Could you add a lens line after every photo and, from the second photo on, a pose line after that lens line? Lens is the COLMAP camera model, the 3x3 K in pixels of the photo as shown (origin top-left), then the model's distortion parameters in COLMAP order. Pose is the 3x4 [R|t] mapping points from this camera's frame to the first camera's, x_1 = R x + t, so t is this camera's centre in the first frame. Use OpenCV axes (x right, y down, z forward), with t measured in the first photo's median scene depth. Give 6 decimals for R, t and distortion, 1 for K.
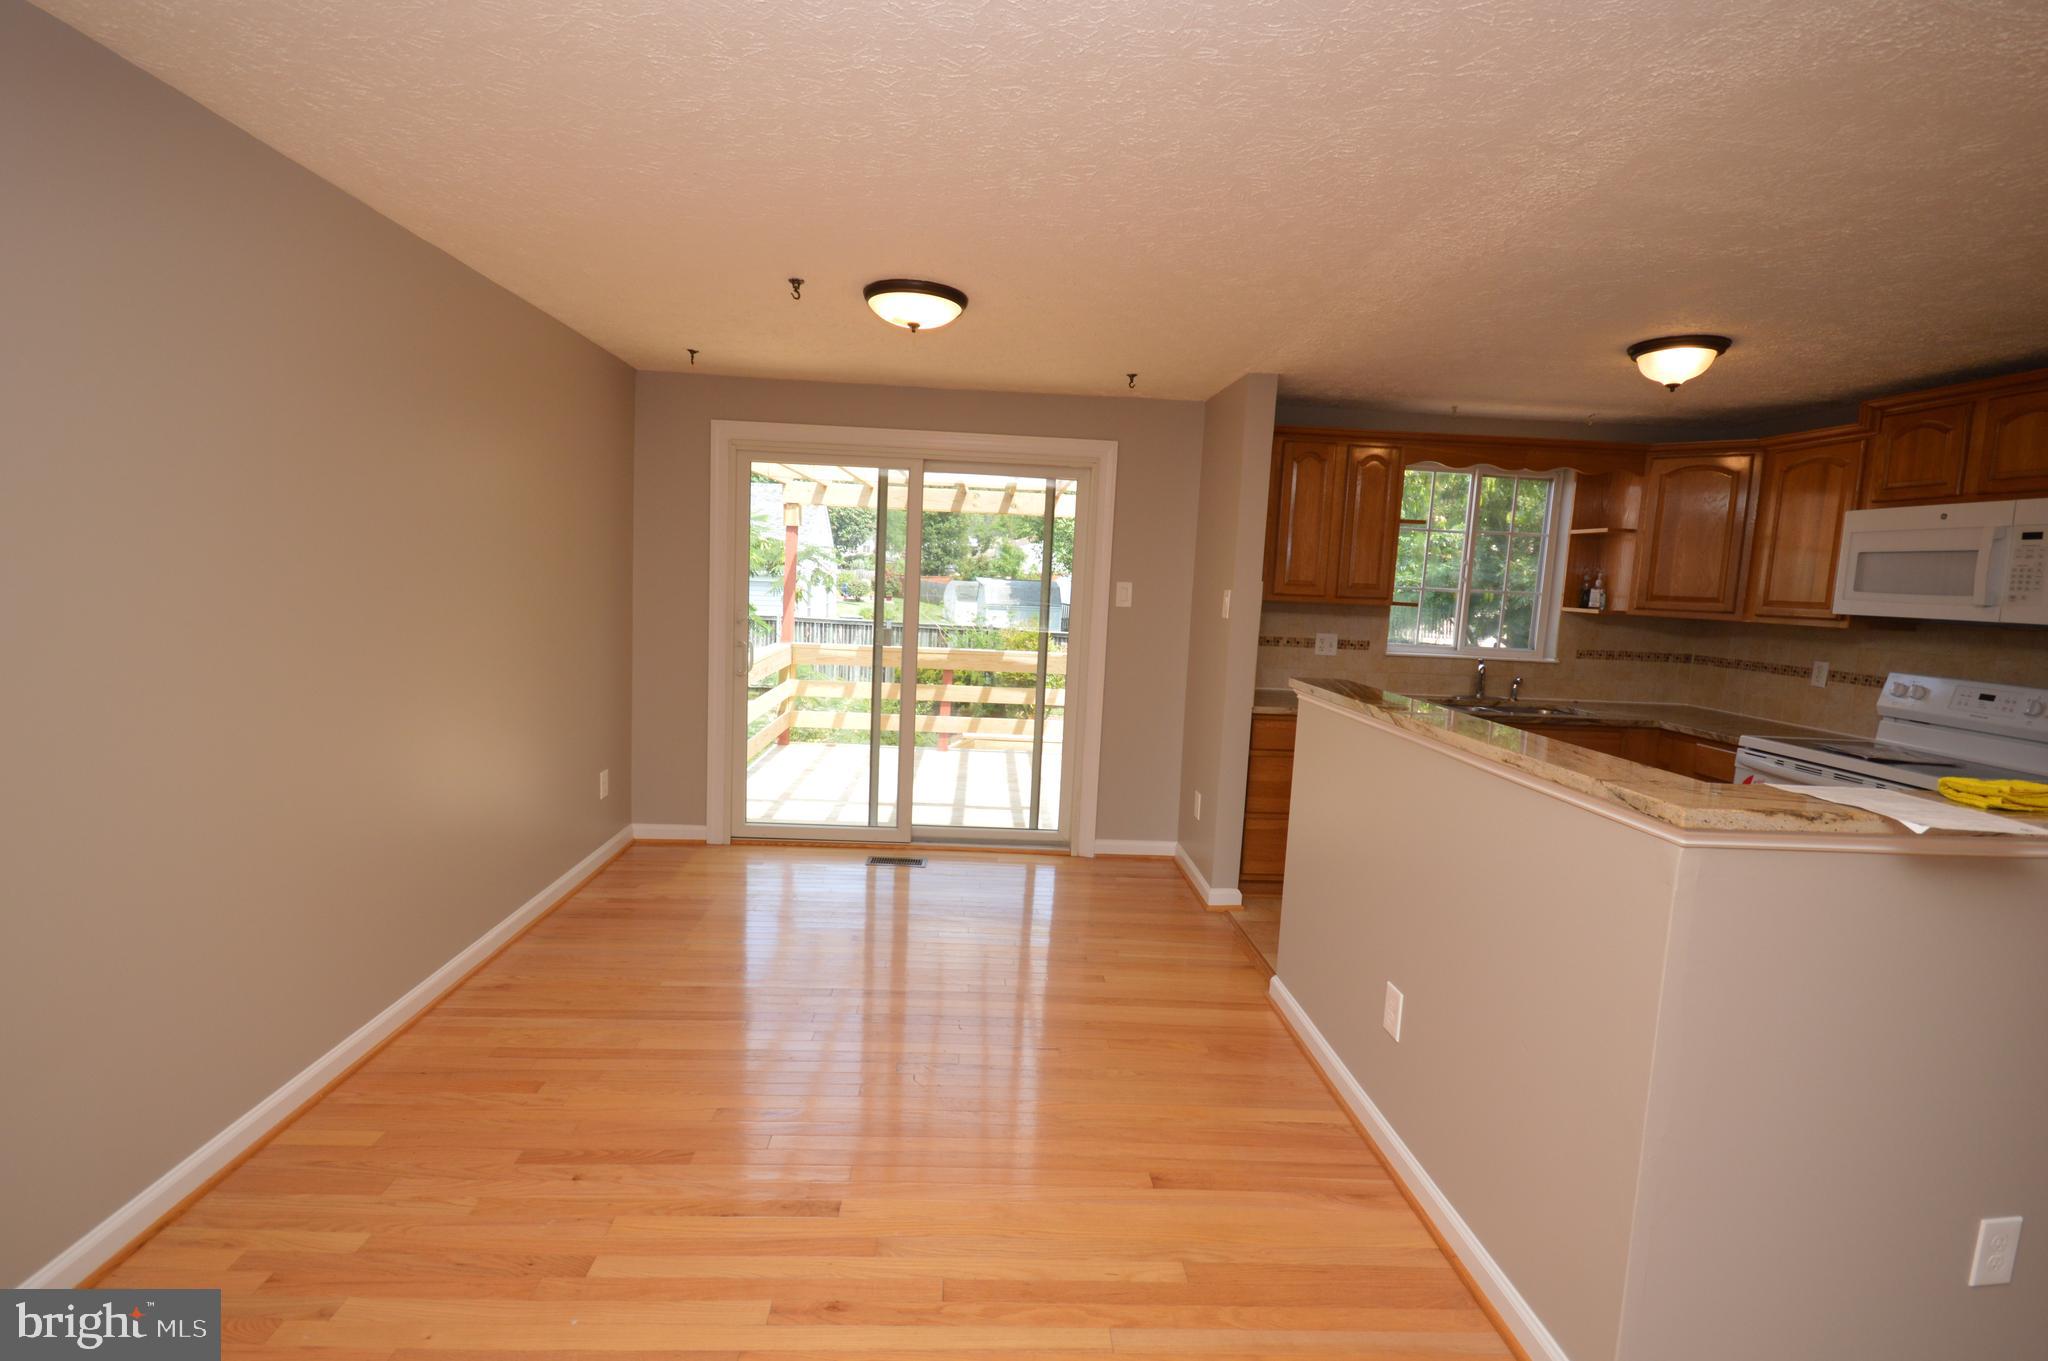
lens RADIAL K [[895.6, 0, 1018.9], [0, 895.6, 668.8], [0, 0, 1]] dist [0.011192, -0.013427]
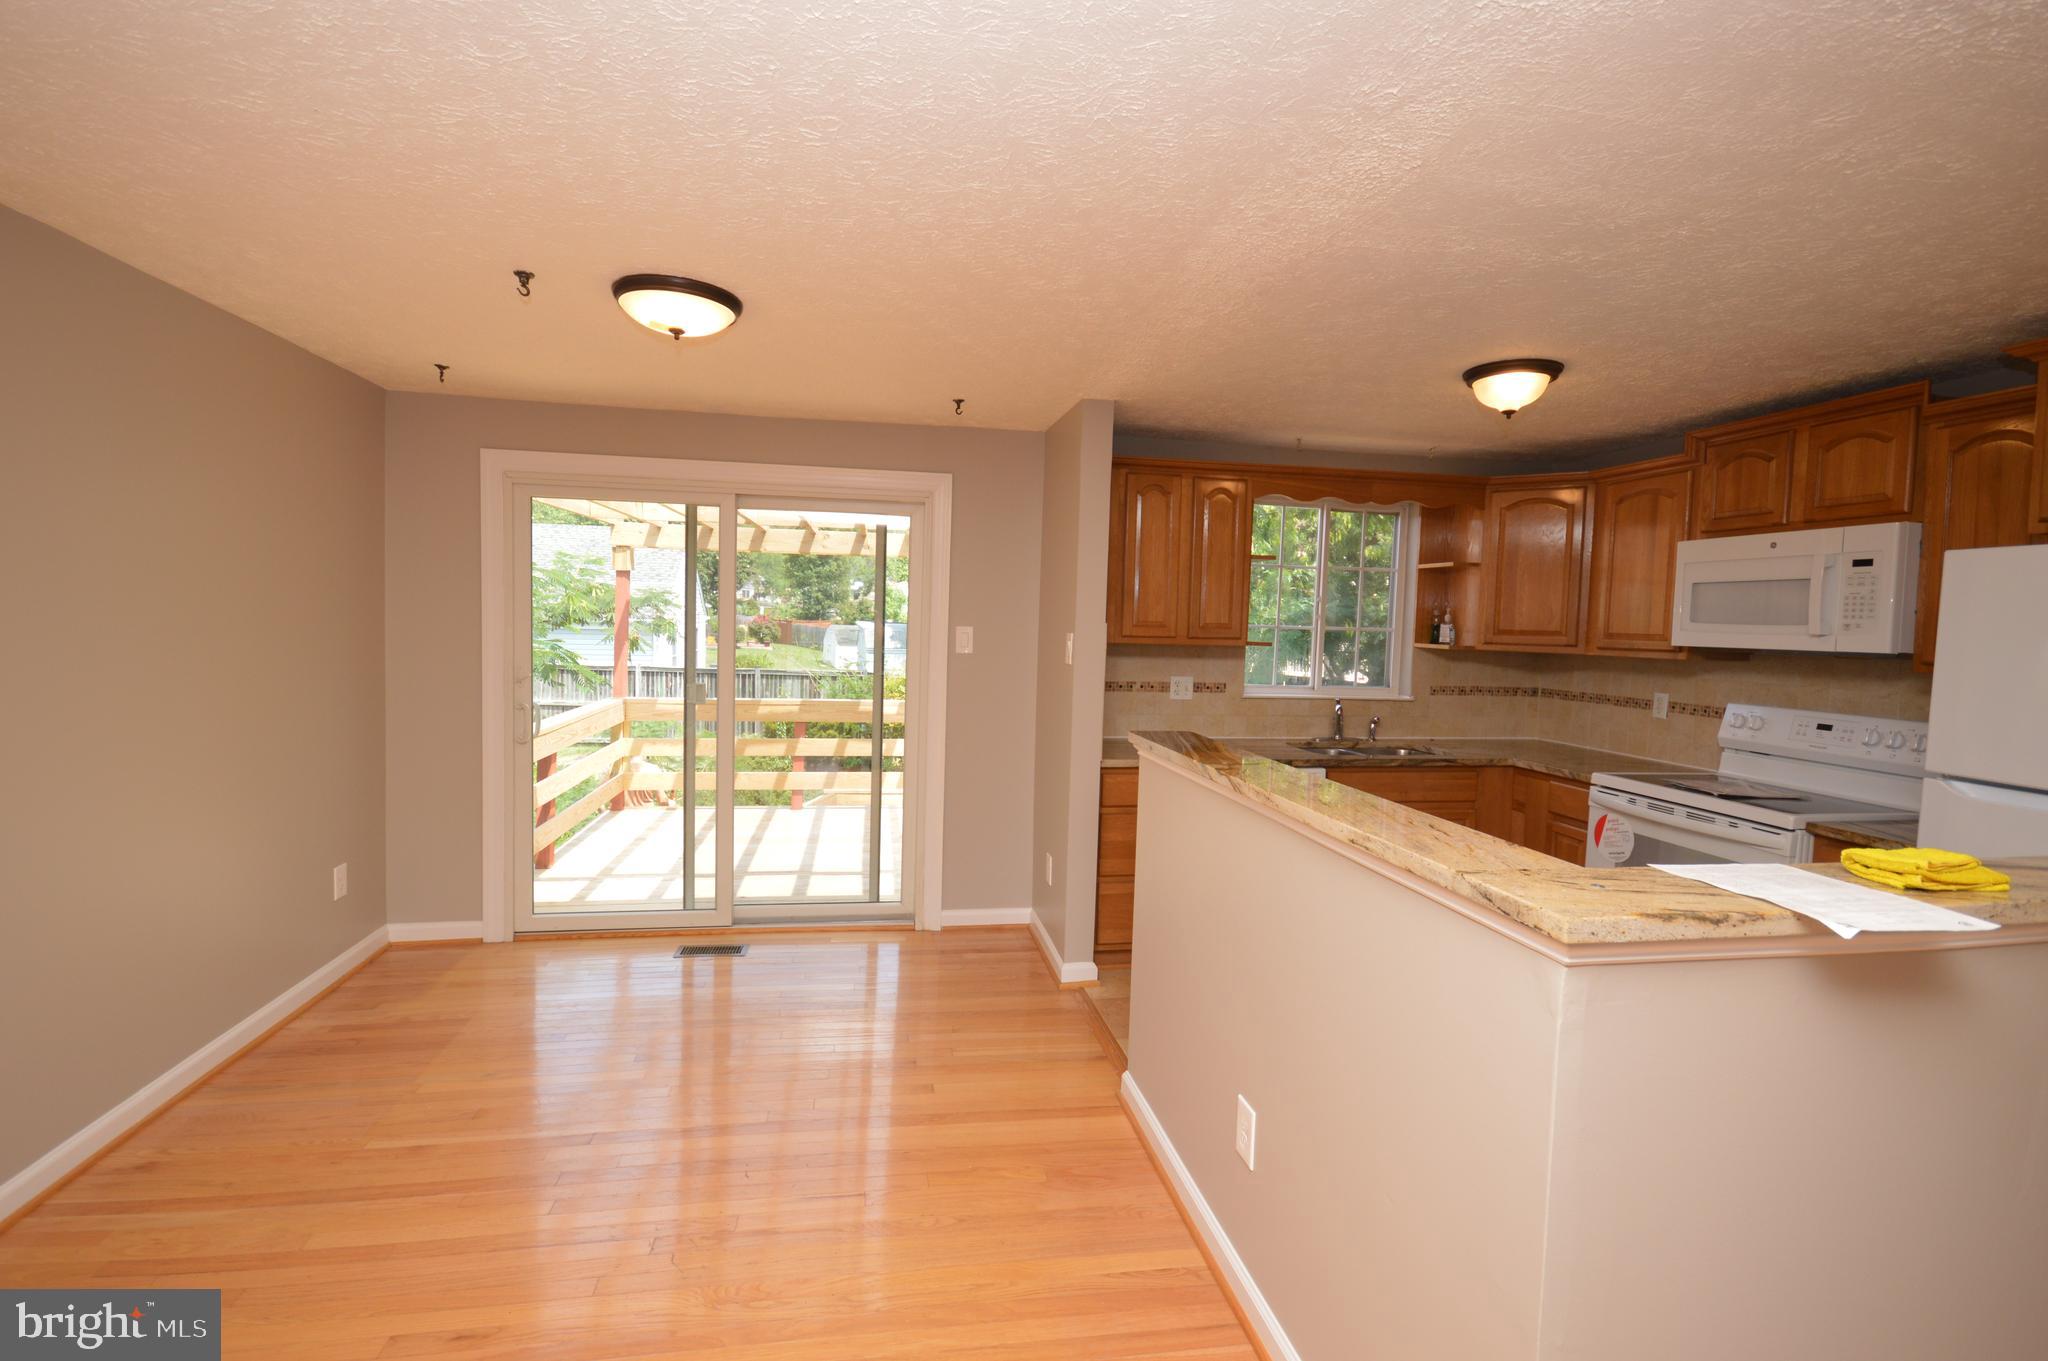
lens RADIAL K [[906.6, 0, 1011.9], [0, 906.6, 671.0], [0, 0, 1]] dist [0.001240, -0.006346]
pose [[0.992146, -0.025169, 0.122530, 0.061401], [0.030606, 0.998619, -0.042691, -0.012097], [-0.121286, 0.046106, 0.991546, 0.094242]]
